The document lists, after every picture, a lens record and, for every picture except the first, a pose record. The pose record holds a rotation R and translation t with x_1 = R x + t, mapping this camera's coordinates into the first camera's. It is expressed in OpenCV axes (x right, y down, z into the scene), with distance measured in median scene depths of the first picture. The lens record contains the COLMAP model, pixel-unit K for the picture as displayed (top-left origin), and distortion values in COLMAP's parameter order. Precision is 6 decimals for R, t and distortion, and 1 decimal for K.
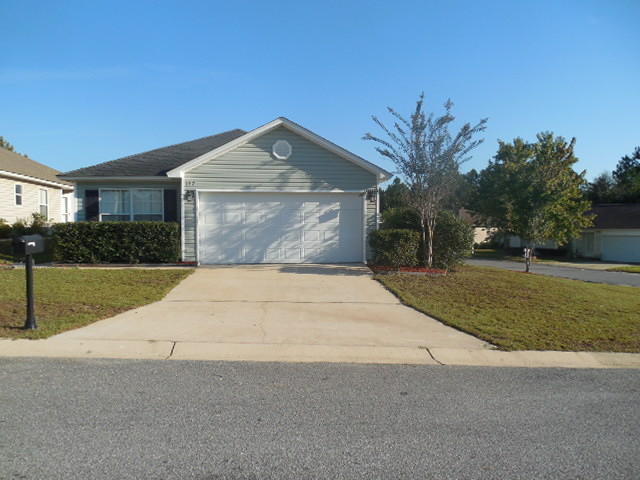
lens RADIAL K [[477.6, 0, 320.0], [0, 477.6, 240.0], [0, 0, 1]] dist [-0.001546, 0.004528]
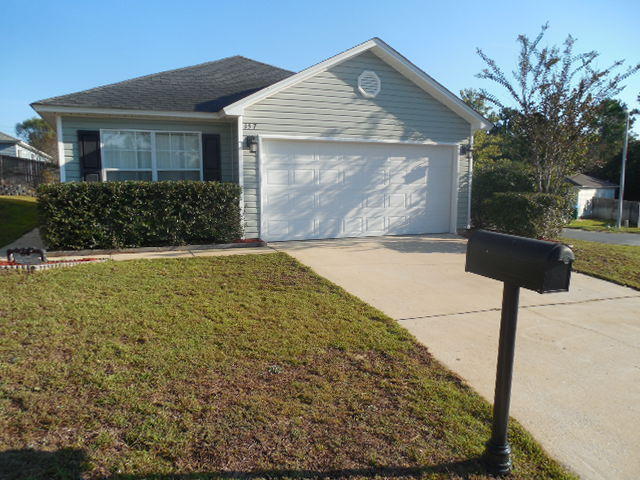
lens RADIAL K [[477.6, 0, 320.0], [0, 477.6, 240.0], [0, 0, 1]] dist [-0.001546, 0.004528]
pose [[0.945136, -0.038640, 0.324383, -0.397908], [0.009857, 0.995901, 0.089910, -0.015079], [-0.326528, -0.081780, 0.941643, 0.303134]]
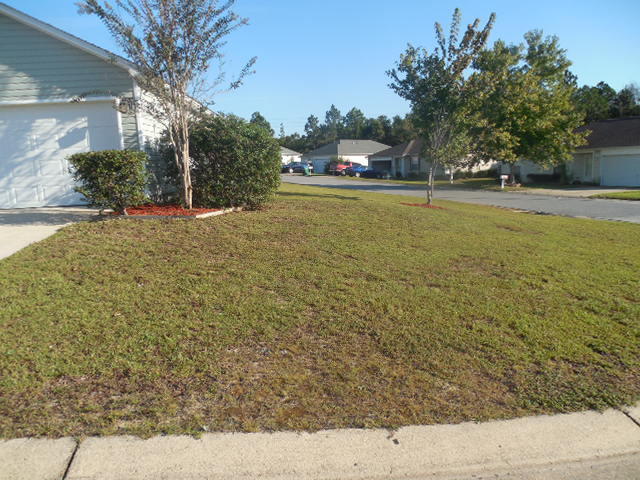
lens RADIAL K [[477.6, 0, 320.0], [0, 477.6, 240.0], [0, 0, 1]] dist [-0.001546, 0.004528]
pose [[0.996635, -0.030207, -0.076196, 0.430912], [0.040005, 0.990637, 0.130528, 0.021646], [0.071540, -0.133137, 0.988512, 0.320733]]
